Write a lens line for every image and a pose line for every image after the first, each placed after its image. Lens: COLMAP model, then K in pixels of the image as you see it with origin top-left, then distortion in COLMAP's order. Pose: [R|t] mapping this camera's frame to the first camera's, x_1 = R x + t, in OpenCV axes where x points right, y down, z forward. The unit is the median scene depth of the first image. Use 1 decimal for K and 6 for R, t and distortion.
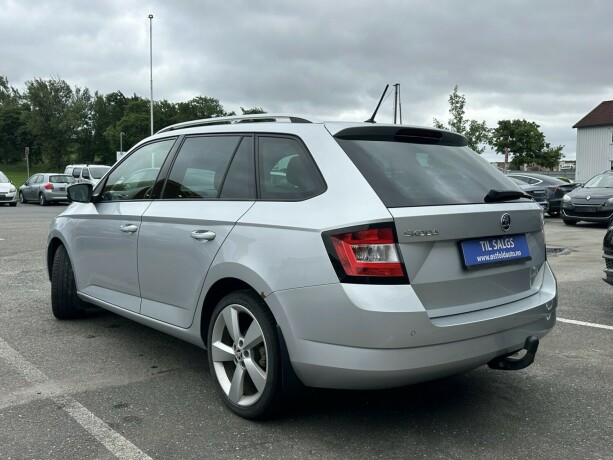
lens RADIAL K [[597.7, 0, 306.5], [0, 597.7, 230.0], [0, 0, 1]] dist [0.053153, -0.006145]
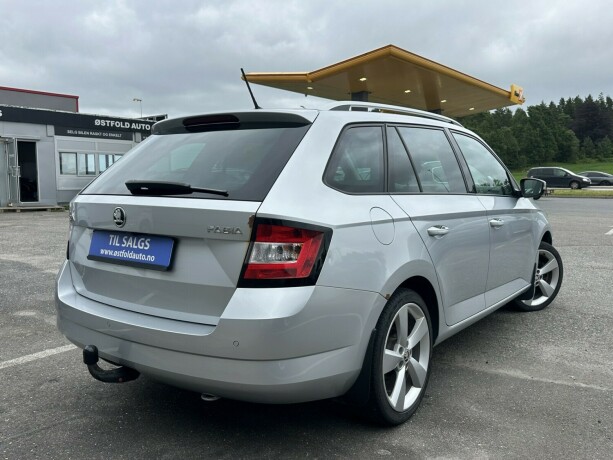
lens RADIAL K [[540.8, 0, 306.5], [0, 540.8, 230.0], [0, 0, 1]] dist [0.038581, -0.013881]
pose [[0.199981, 0.087796, -0.975858, 0.078087], [-0.078984, 0.994180, 0.073258, -0.004978], [0.976611, 0.062427, 0.205752, 0.073604]]
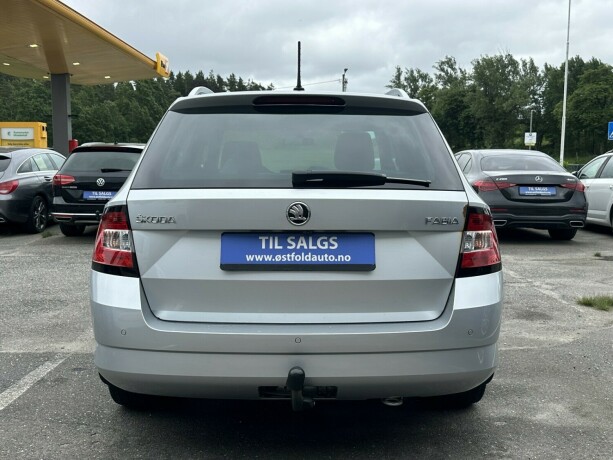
lens RADIAL K [[695.0, 0, 306.5], [0, 695.0, 230.0], [0, 0, 1]] dist [0.197080, -0.415974]
pose [[0.757620, 0.056722, -0.650226, 0.060512], [-0.053042, 0.998272, 0.025280, -0.001007], [0.650537, 0.015337, 0.759320, 0.022802]]
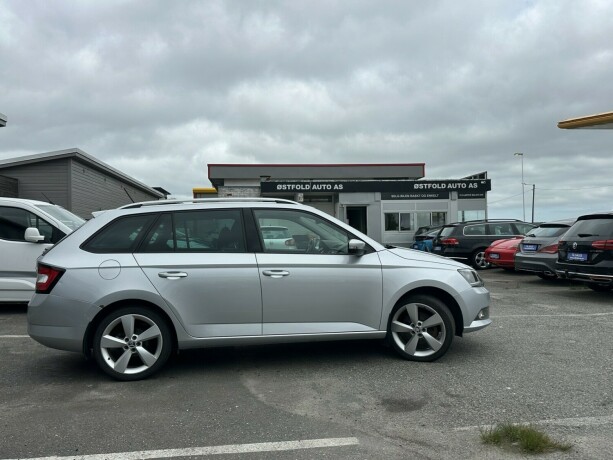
lens RADIAL K [[540.8, 0, 306.5], [0, 540.8, 230.0], [0, 0, 1]] dist [0.038581, -0.013881]
pose [[-0.569396, 0.001519, -0.822062, 0.091368], [-0.047446, 0.998271, 0.034708, -0.015396], [0.820693, 0.058766, -0.568339, 0.186452]]
